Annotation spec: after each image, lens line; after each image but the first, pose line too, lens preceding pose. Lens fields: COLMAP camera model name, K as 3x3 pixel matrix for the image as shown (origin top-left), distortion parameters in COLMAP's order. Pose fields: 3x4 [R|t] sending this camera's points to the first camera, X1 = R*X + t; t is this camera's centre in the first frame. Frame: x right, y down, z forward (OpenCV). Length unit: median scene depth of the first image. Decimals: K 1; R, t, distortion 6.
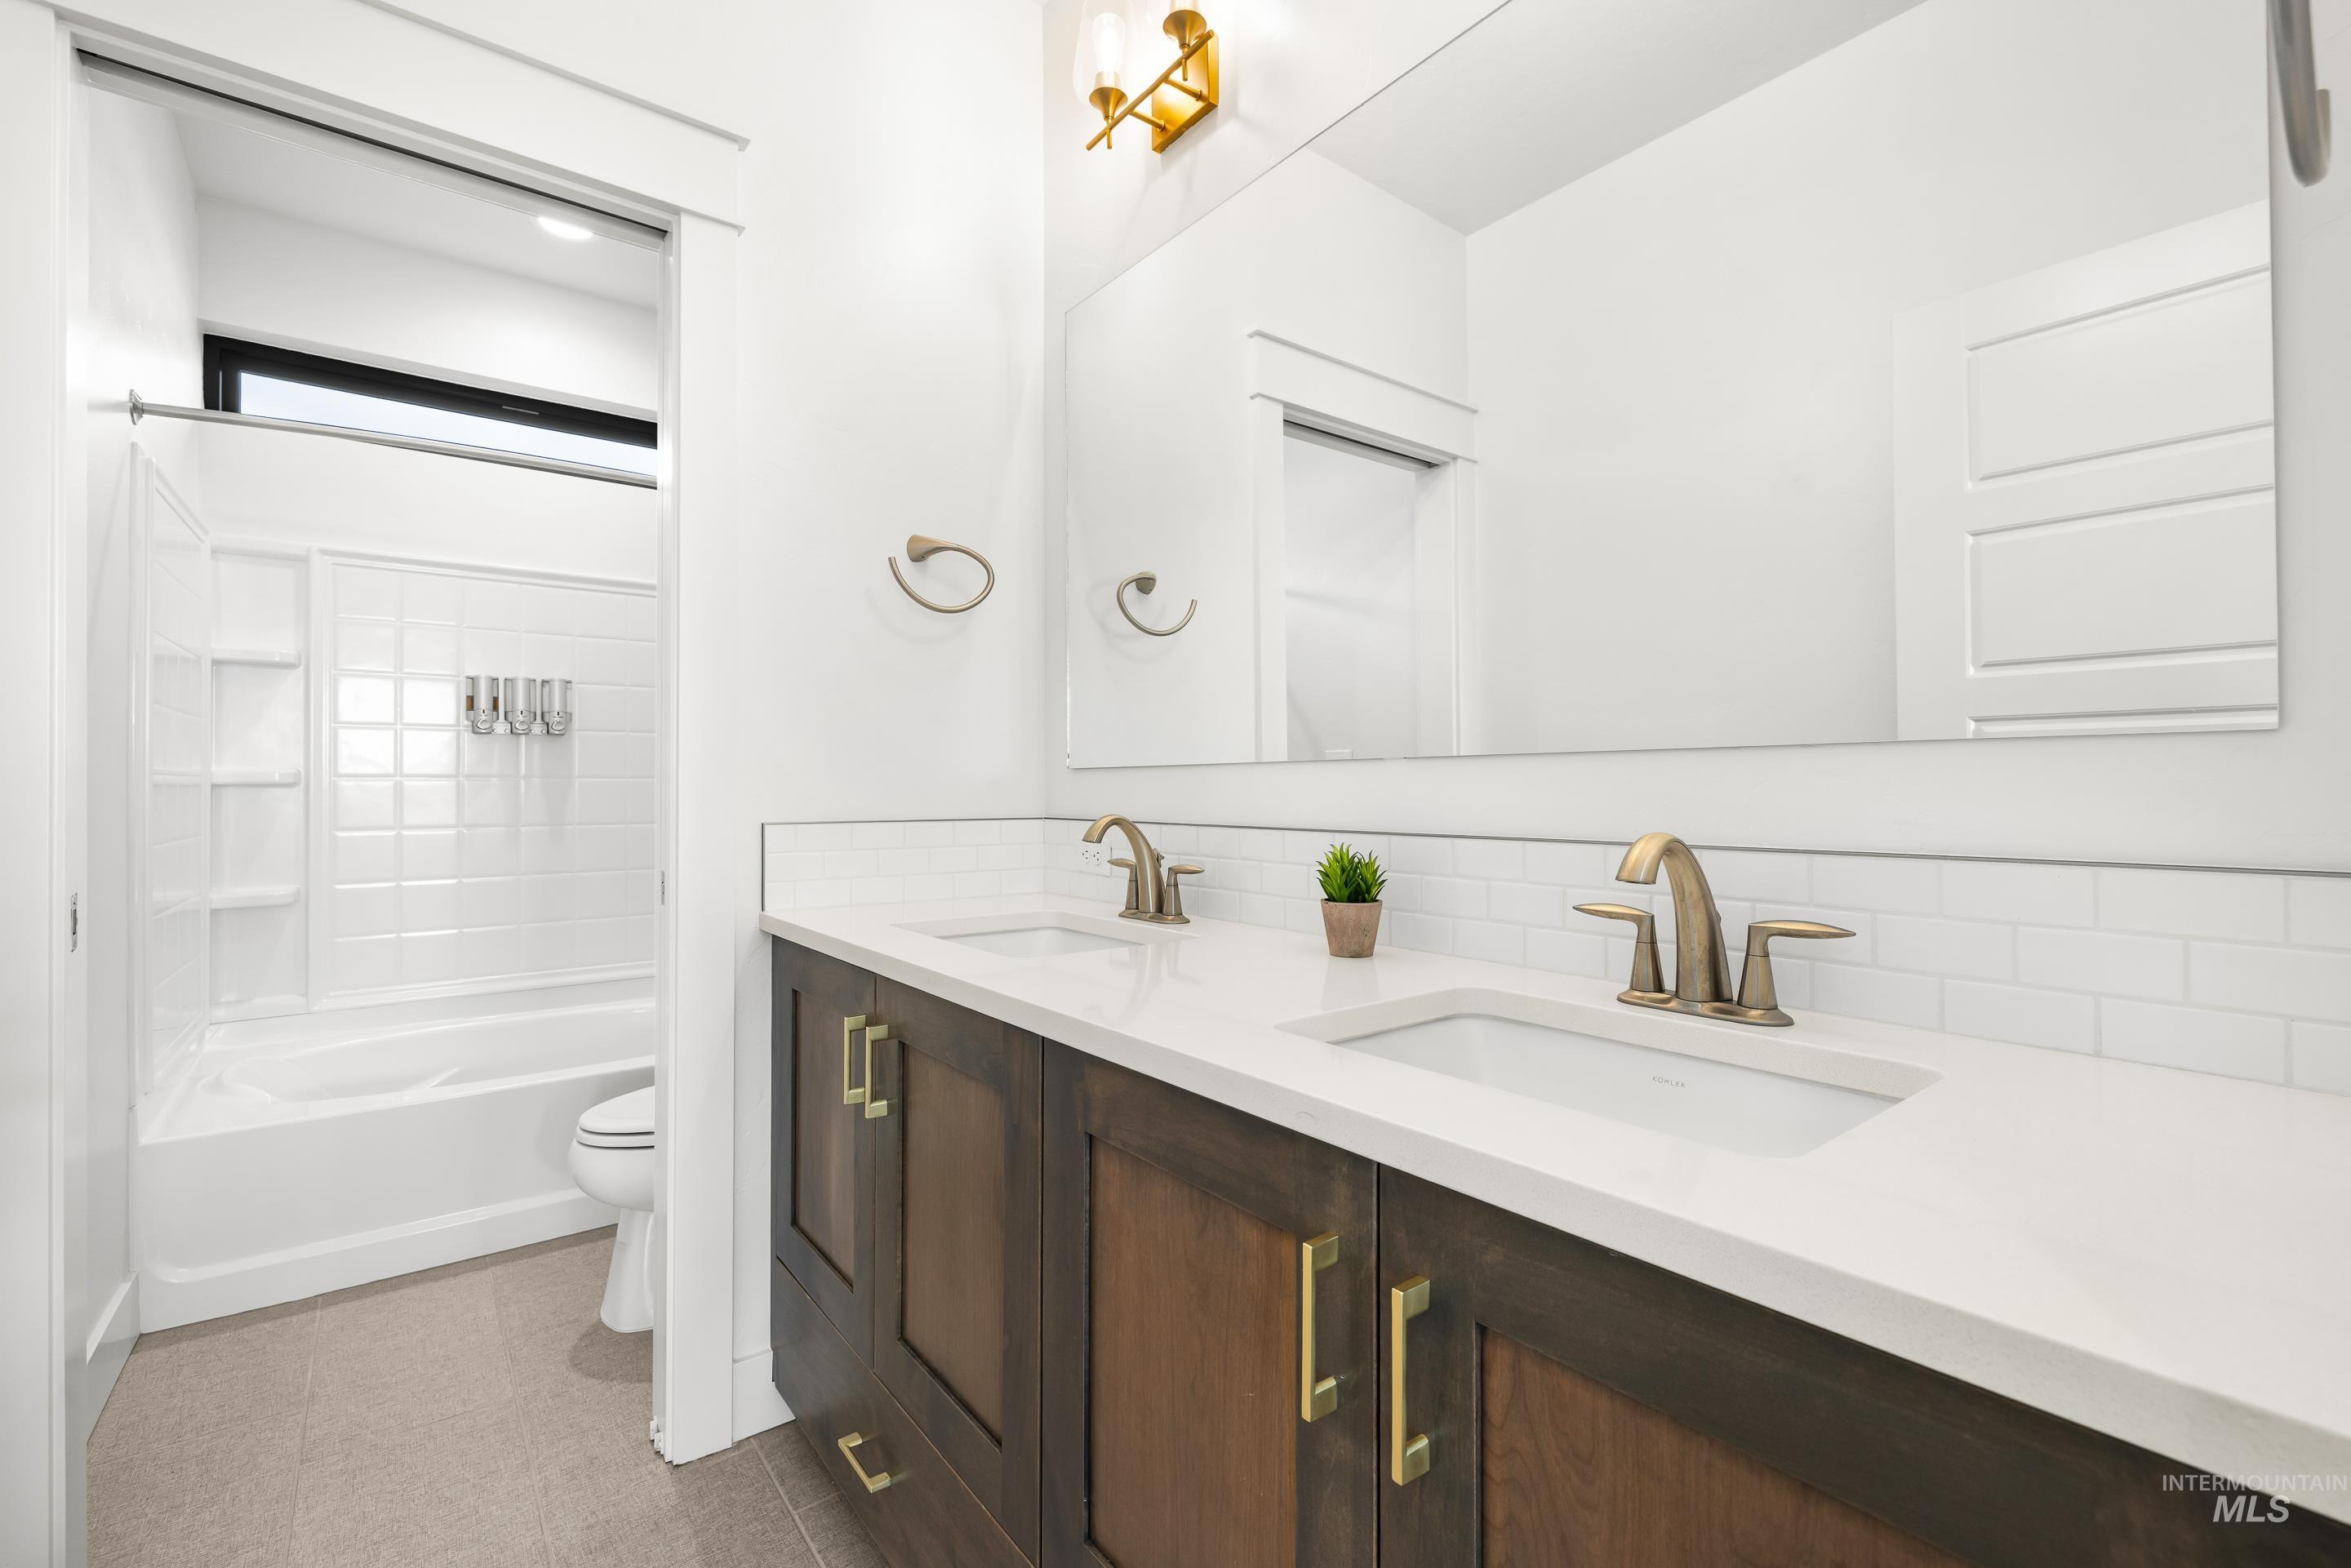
lens RADIAL K [[1056.0, 0, 1175.5], [0, 1056.0, 784.0], [0, 0, 1]] dist [-0.001597, 0.000096]
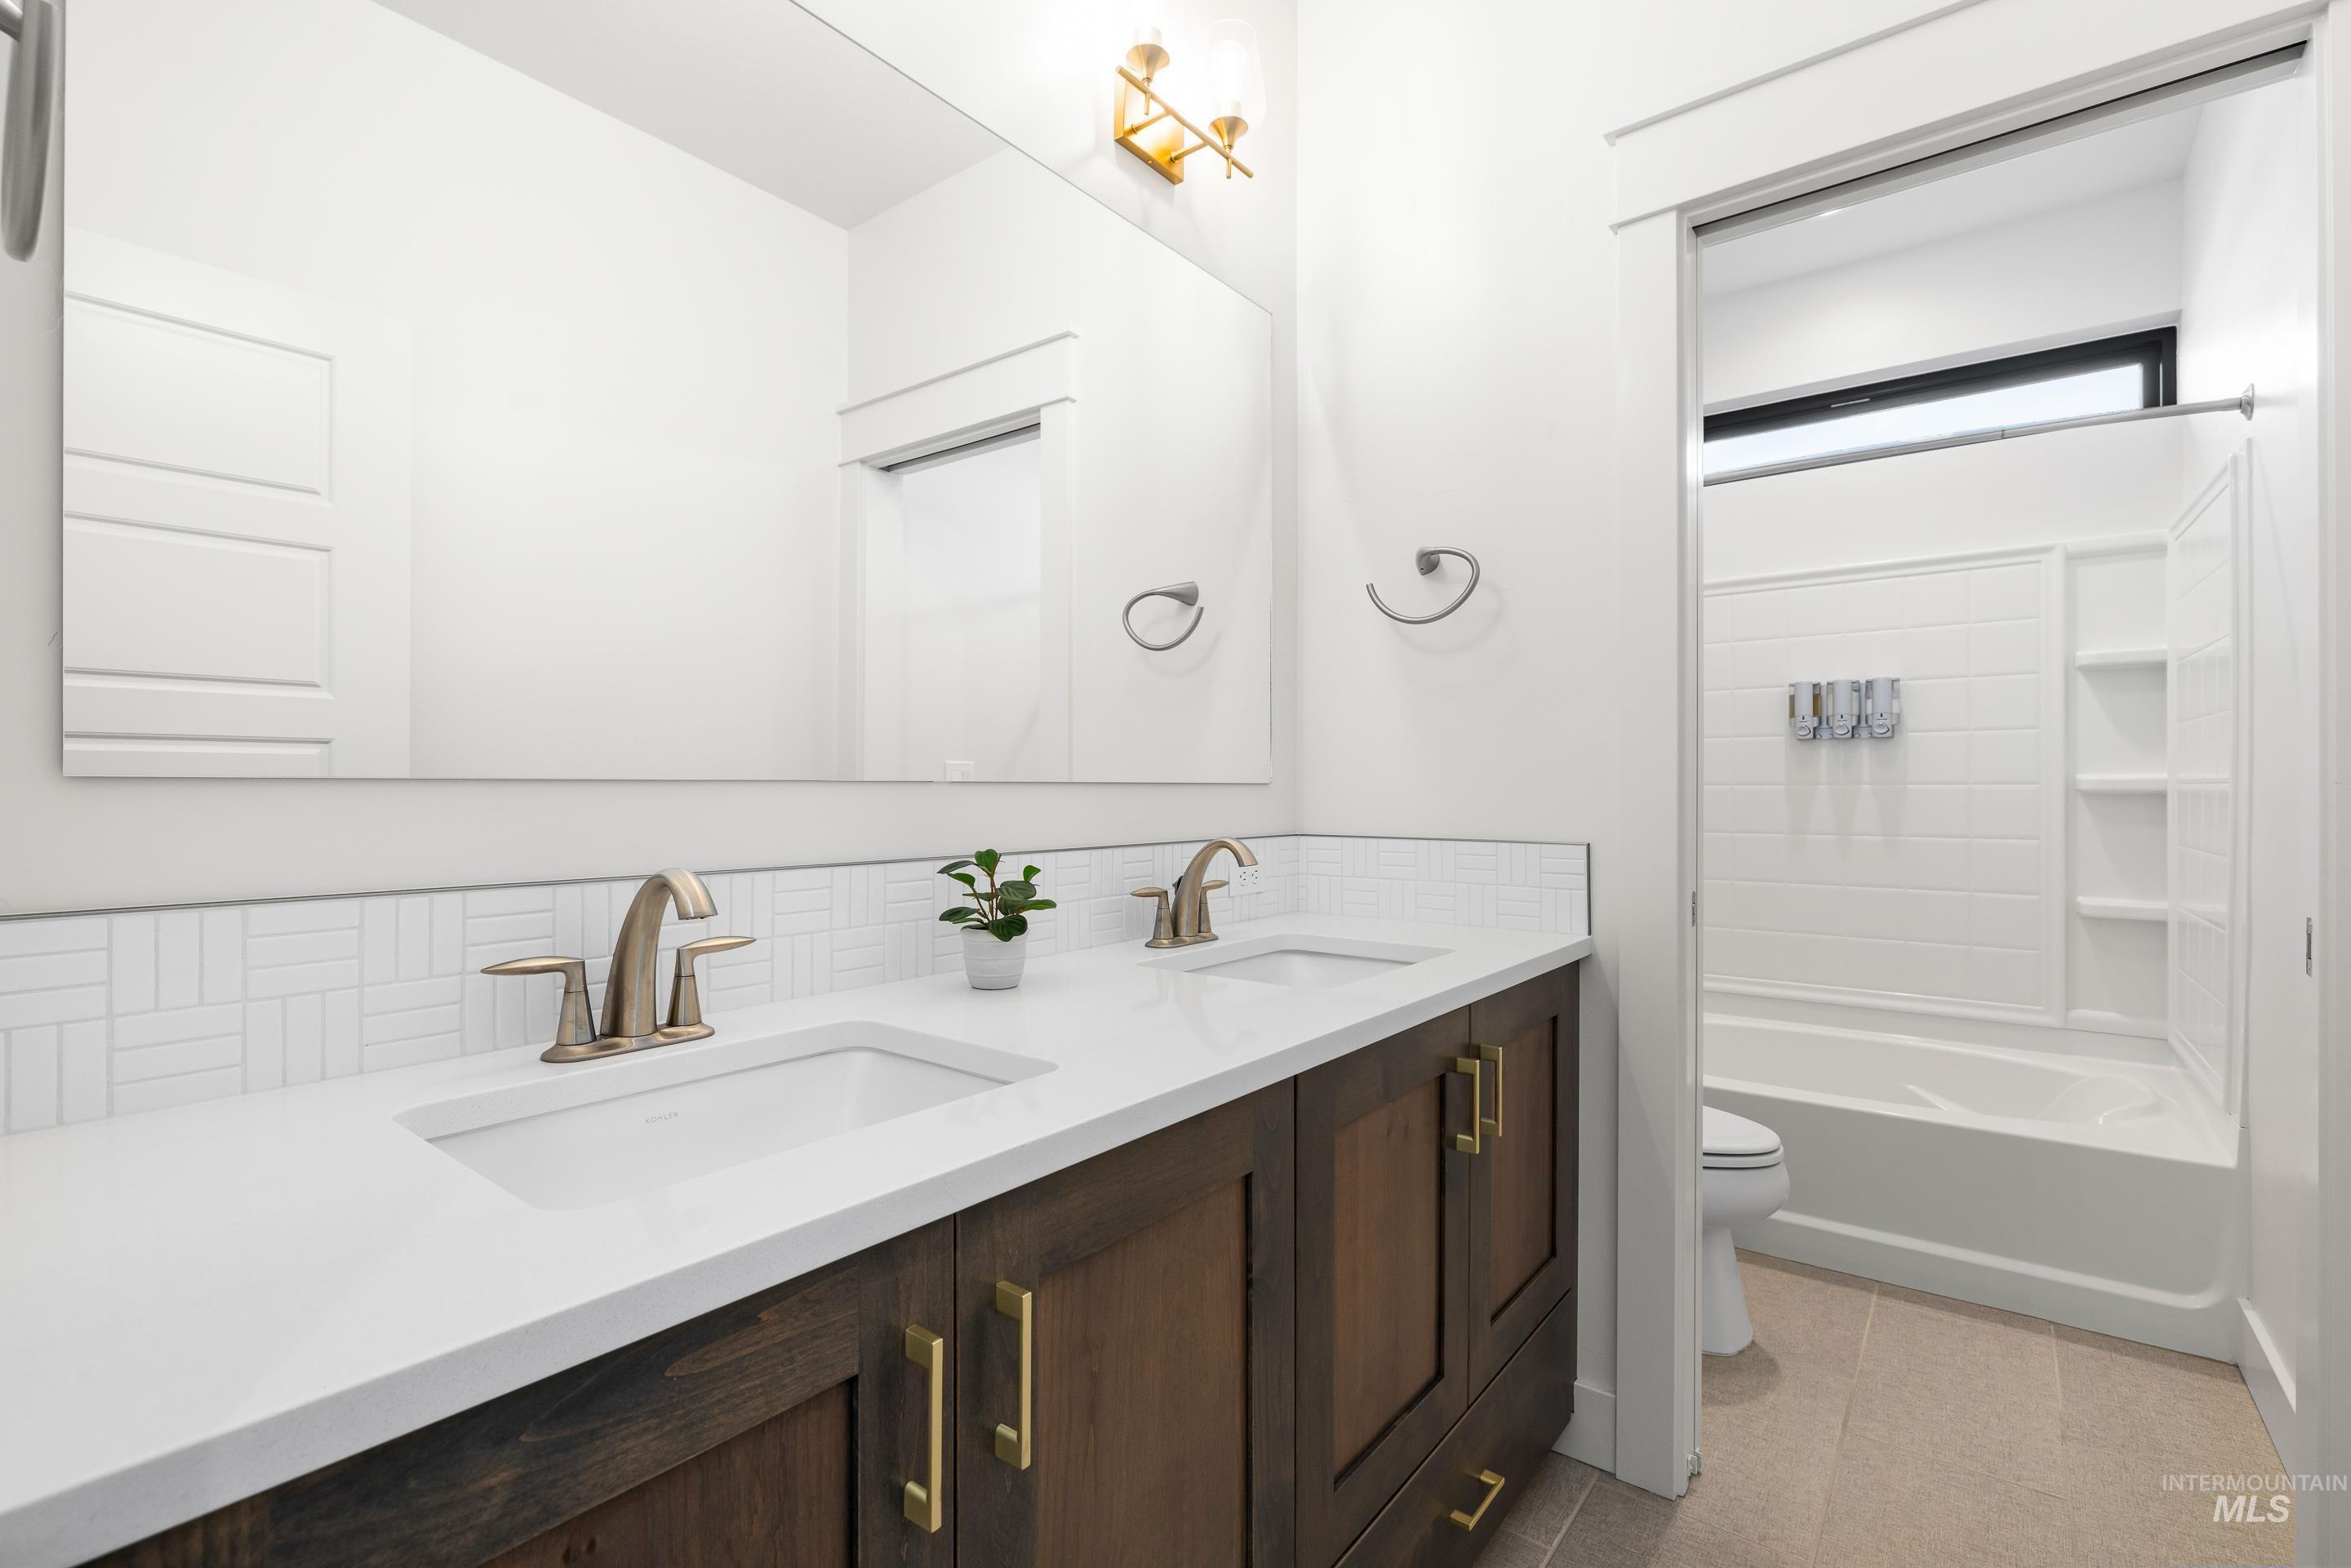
lens RADIAL K [[1056.0, 0, 1175.5], [0, 1056.0, 784.0], [0, 0, 1]] dist [-0.001597, 0.000096]
pose [[0.233537, -0.003620, -0.972341, 0.674050], [0.004388, 0.999987, -0.002670, -0.014090], [0.972338, -0.003643, 0.233550, 0.579125]]
